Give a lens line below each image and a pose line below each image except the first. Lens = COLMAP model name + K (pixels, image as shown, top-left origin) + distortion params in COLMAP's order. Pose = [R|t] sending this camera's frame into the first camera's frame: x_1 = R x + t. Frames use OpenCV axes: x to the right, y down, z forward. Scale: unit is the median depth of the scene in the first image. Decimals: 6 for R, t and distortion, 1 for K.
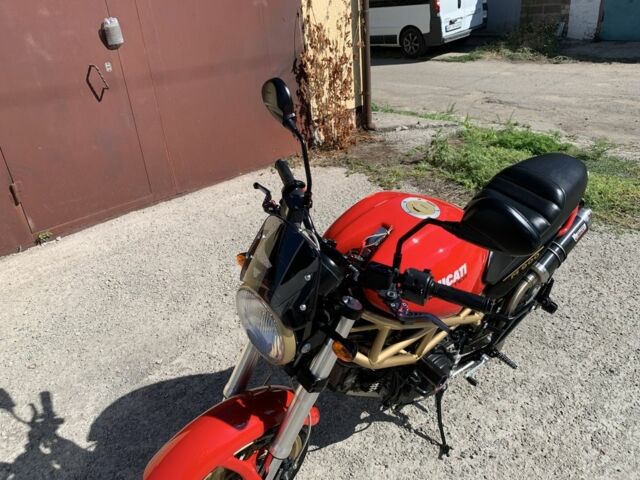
lens RADIAL K [[490.3, 0, 319.5], [0, 490.3, 226.0], [0, 0, 1]] dist [-0.001302, 0.003764]
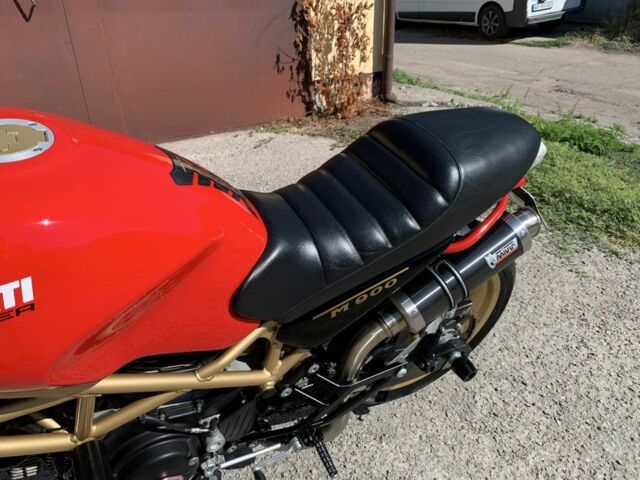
lens RADIAL K [[490.3, 0, 319.5], [0, 490.3, 226.0], [0, 0, 1]] dist [-0.001302, 0.003764]
pose [[0.979866, 0.139560, -0.142775, 0.144825], [-0.134861, 0.989969, 0.042120, -0.004687], [0.147221, -0.022017, 0.988859, 0.154138]]
